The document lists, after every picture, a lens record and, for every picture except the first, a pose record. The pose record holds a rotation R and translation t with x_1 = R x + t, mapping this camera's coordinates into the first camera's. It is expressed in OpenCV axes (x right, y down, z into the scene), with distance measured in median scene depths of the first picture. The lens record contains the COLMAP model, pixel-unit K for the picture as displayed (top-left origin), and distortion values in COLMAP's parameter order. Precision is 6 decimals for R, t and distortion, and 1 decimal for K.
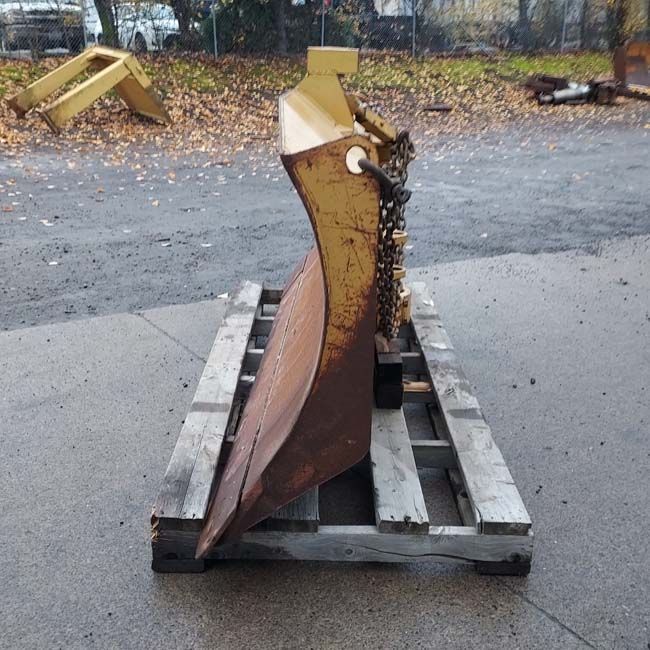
lens RADIAL K [[815.2, 0, 329.8], [0, 815.2, 331.1], [0, 0, 1]] dist [0.026130, 0.000000]
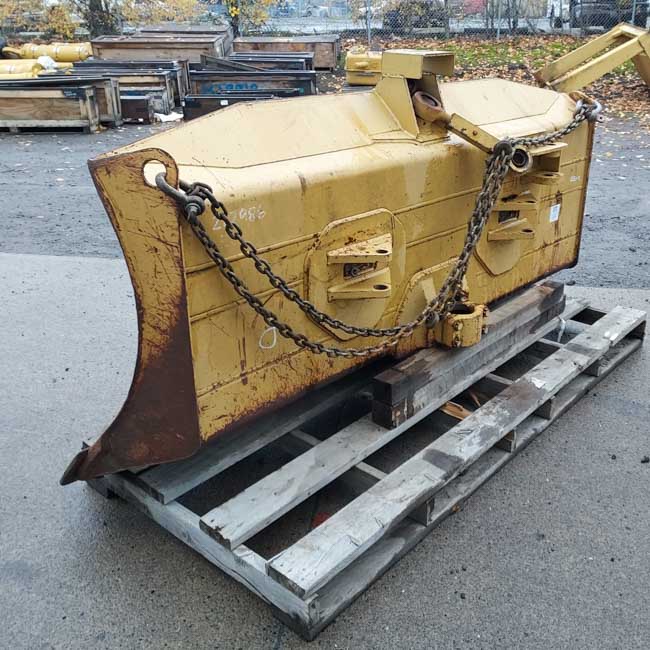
lens RADIAL K [[713.2, 0, 326.5], [0, 713.2, 317.1], [0, 0, 1]] dist [0.016066, 0.000000]
pose [[0.746184, 0.245594, -0.618783, 0.611530], [-0.209132, 0.968888, 0.132360, -0.152996], [0.632039, 0.030643, 0.774331, 0.346572]]
